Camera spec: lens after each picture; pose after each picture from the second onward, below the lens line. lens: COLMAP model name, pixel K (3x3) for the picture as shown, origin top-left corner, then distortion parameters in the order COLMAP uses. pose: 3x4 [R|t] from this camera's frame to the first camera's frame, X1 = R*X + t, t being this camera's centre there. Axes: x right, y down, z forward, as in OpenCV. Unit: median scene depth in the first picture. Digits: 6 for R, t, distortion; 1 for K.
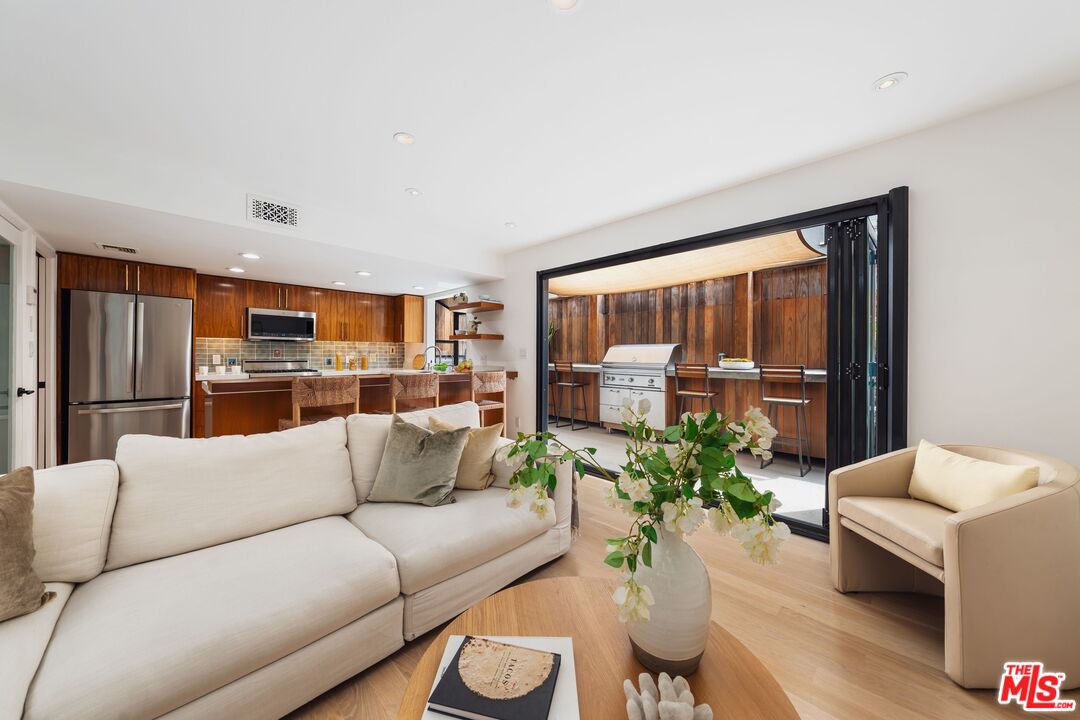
lens RADIAL K [[379.2, 0, 547.9], [0, 379.2, 361.4], [0, 0, 1]] dist [-0.000008, 0.000001]
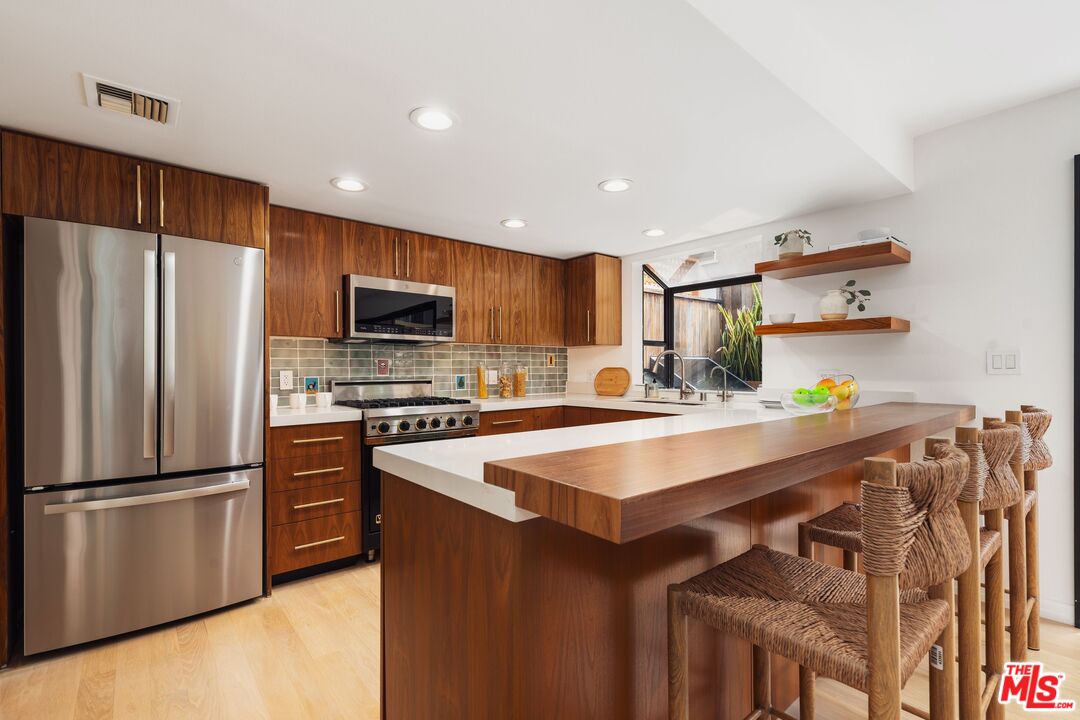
lens RADIAL K [[487.7, 0, 538.2], [0, 487.7, 373.7], [0, 0, 1]] dist [-0.000212, -0.000270]
pose [[0.995925, -0.007928, -0.089841, -0.483485], [0.007352, 0.999950, -0.006747, -0.006706], [0.089890, 0.006059, 0.995933, 0.387243]]
